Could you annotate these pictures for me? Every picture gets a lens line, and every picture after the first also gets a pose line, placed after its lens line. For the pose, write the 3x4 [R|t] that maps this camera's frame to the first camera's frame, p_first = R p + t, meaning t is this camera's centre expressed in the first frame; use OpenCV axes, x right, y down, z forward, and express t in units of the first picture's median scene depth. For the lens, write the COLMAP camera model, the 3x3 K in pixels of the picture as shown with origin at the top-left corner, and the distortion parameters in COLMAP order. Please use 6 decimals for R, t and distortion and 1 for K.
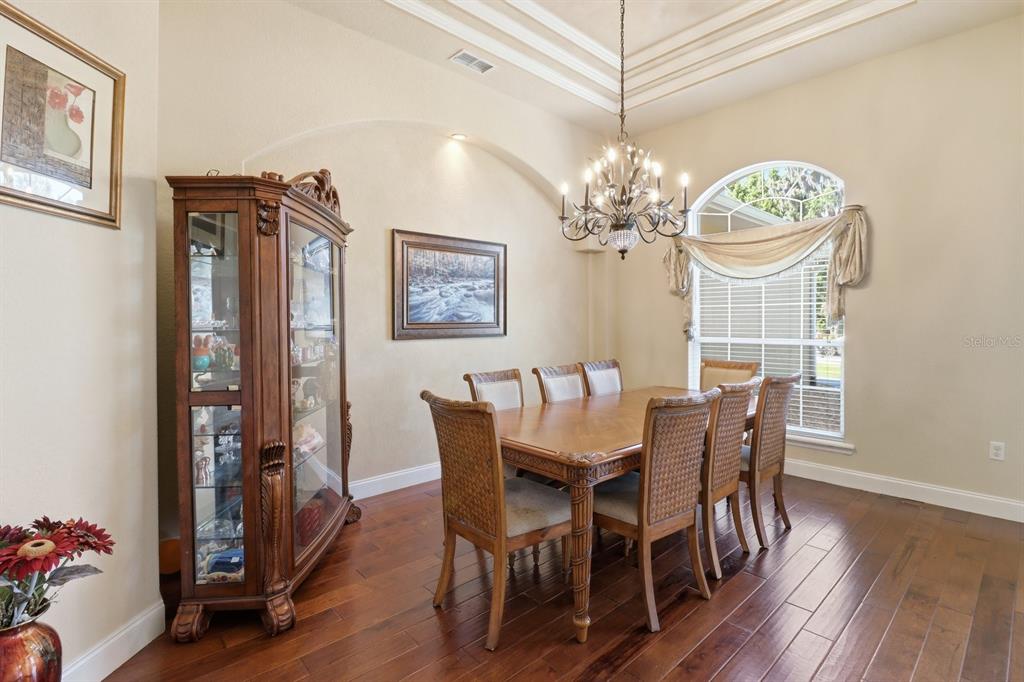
lens RADIAL K [[485.4, 0, 512.3], [0, 485.4, 324.1], [0, 0, 1]] dist [-0.000507, -0.010852]
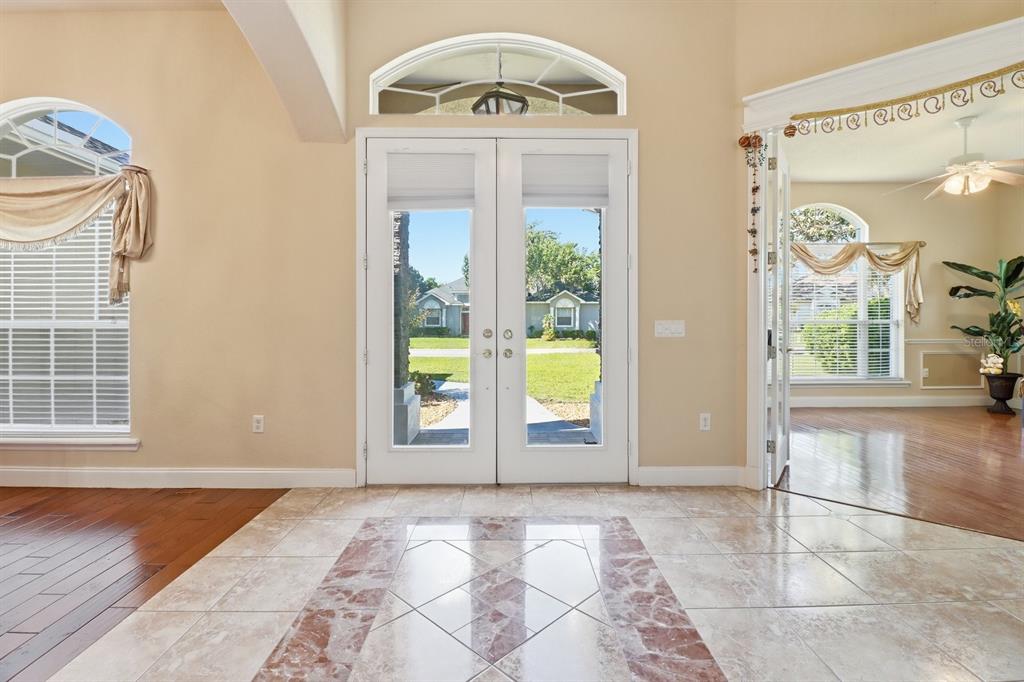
lens RADIAL K [[485.4, 0, 512.3], [0, 485.4, 324.1], [0, 0, 1]] dist [-0.000507, -0.010852]
pose [[0.667473, -0.000379, 0.744634, 0.504891], [0.000906, 1.000000, -0.000303, 0.041708], [-0.744633, 0.000876, 0.667473, -0.096229]]
